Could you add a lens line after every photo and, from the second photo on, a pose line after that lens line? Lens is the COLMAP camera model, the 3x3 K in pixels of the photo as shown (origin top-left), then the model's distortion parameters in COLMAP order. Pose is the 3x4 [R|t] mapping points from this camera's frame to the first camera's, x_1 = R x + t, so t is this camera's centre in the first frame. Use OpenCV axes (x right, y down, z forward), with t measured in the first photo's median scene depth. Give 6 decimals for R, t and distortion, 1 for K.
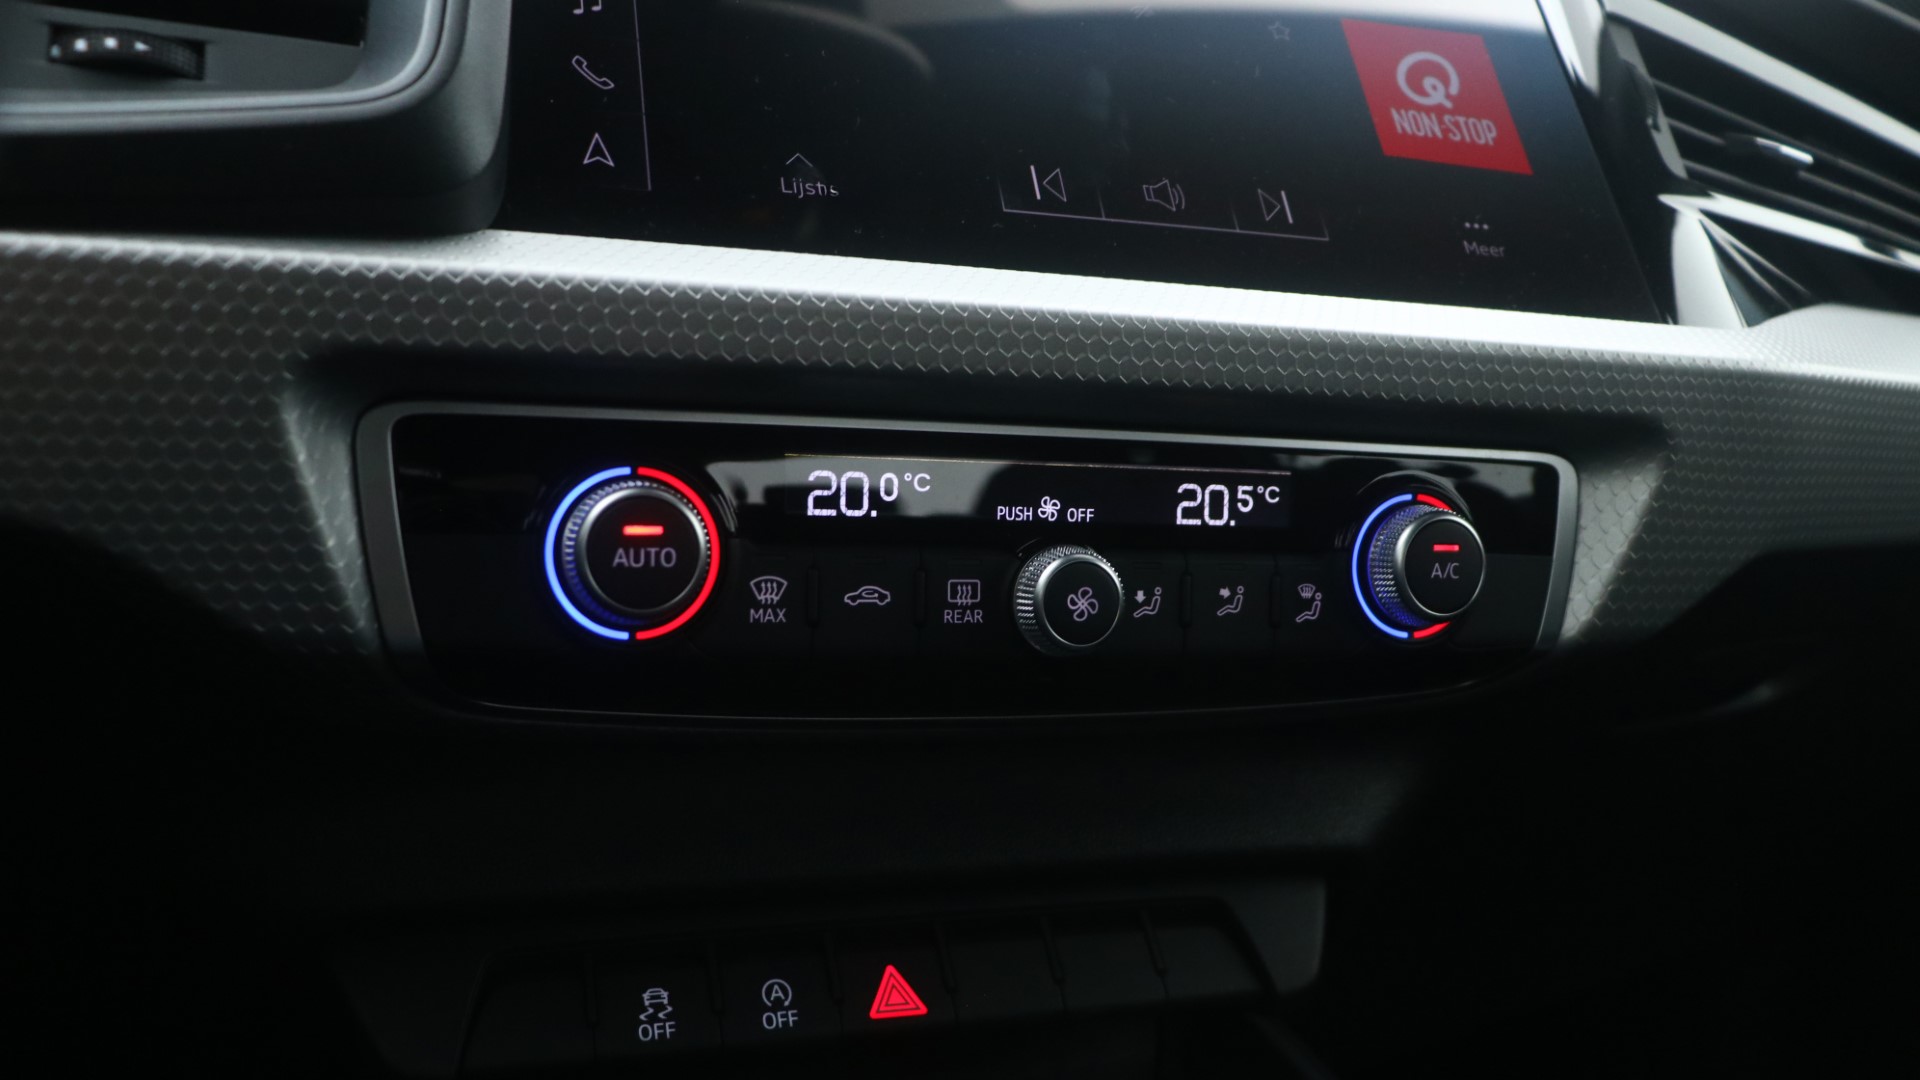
lens RADIAL K [[1685.3, 0, 979.5], [0, 1685.3, 556.7], [0, 0, 1]] dist [-0.009948, 0.000326]
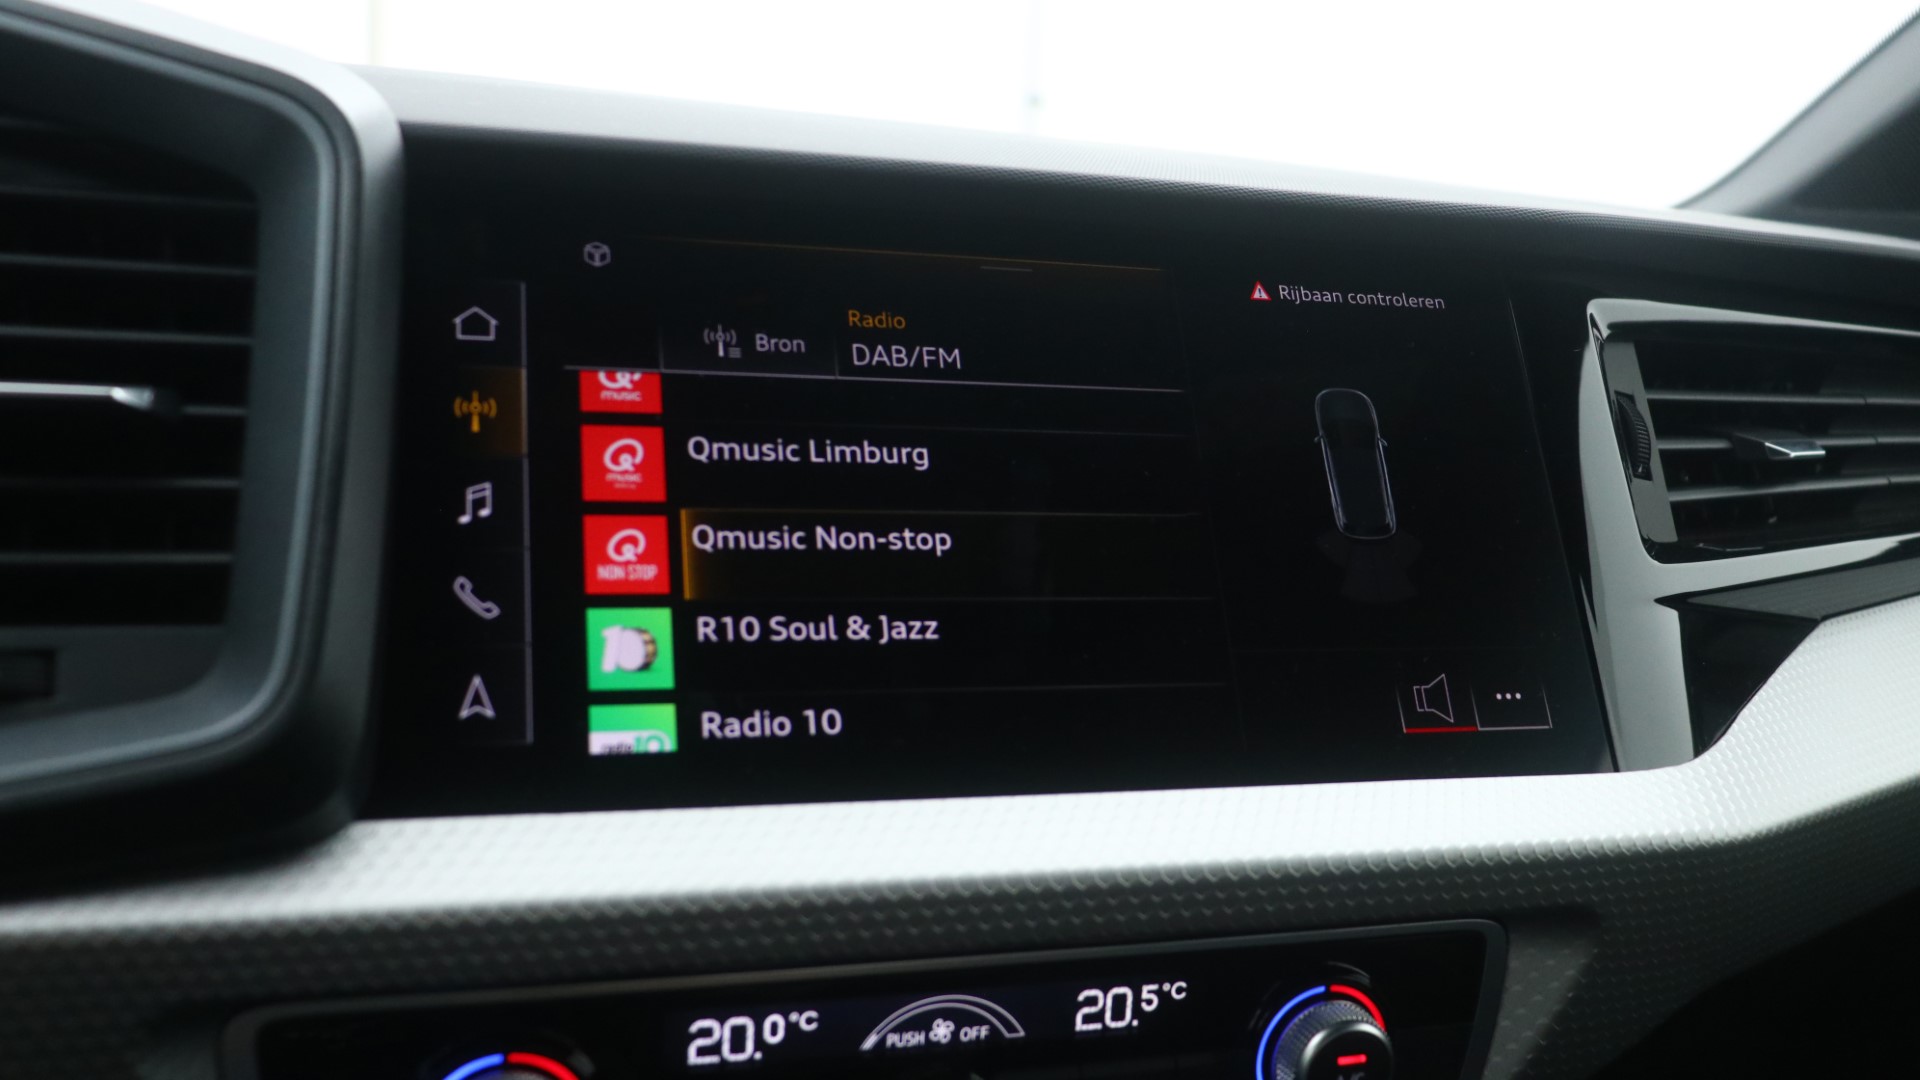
lens RADIAL K [[1701.7, 0, 971.2], [0, 1701.7, 551.8], [0, 0, 1]] dist [-0.011276, 0.029029]
pose [[0.998682, 0.042010, -0.029485, 0.073000], [-0.038100, 0.991734, 0.122522, -0.410870], [0.034389, -0.121238, 0.992028, 0.049711]]
